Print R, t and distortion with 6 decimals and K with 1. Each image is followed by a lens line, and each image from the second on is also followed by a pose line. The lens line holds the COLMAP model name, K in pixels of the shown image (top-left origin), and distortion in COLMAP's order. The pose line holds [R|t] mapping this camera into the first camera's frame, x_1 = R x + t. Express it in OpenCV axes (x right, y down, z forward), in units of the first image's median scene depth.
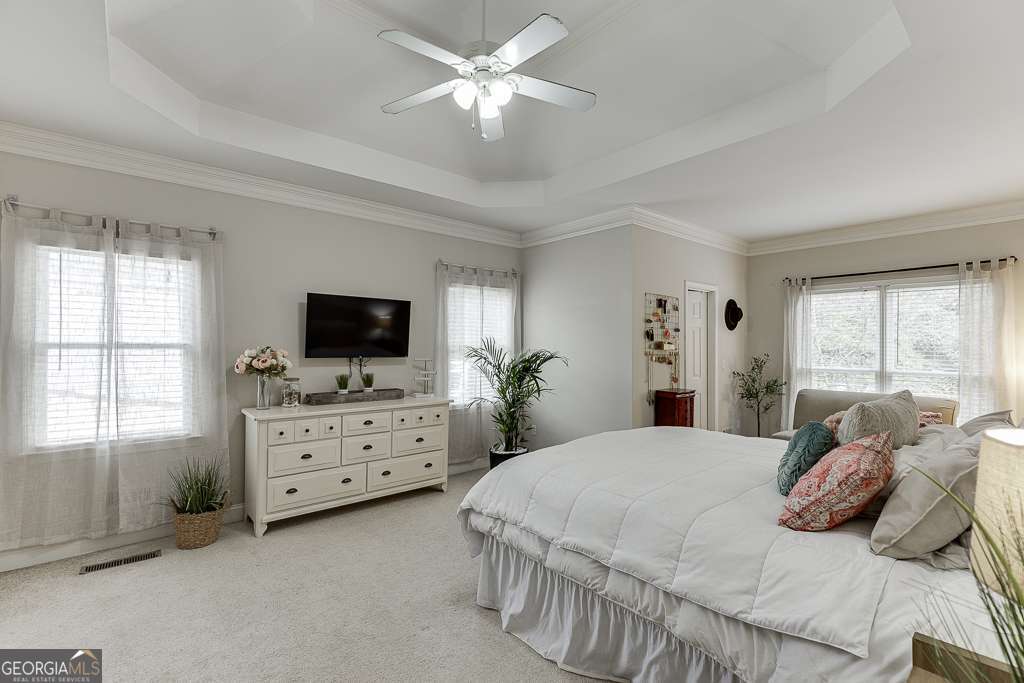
lens RADIAL K [[464.9, 0, 512.8], [0, 464.9, 341.7], [0, 0, 1]] dist [0.012482, -0.003209]
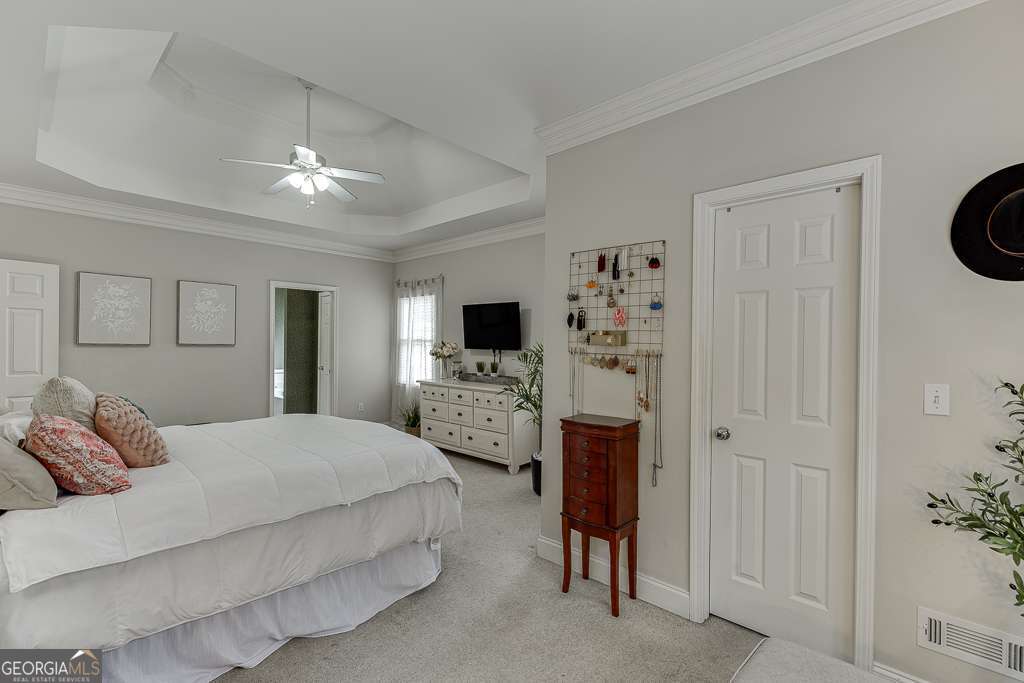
lens RADIAL K [[464.9, 0, 510.8], [0, 464.9, 343.9], [0, 0, 1]] dist [0.012482, -0.003209]
pose [[0.089651, 0.000284, -0.995973, 0.886880], [-0.003157, 0.999995, 0.000001, 0.016273], [0.995968, 0.003144, 0.089651, 0.856484]]
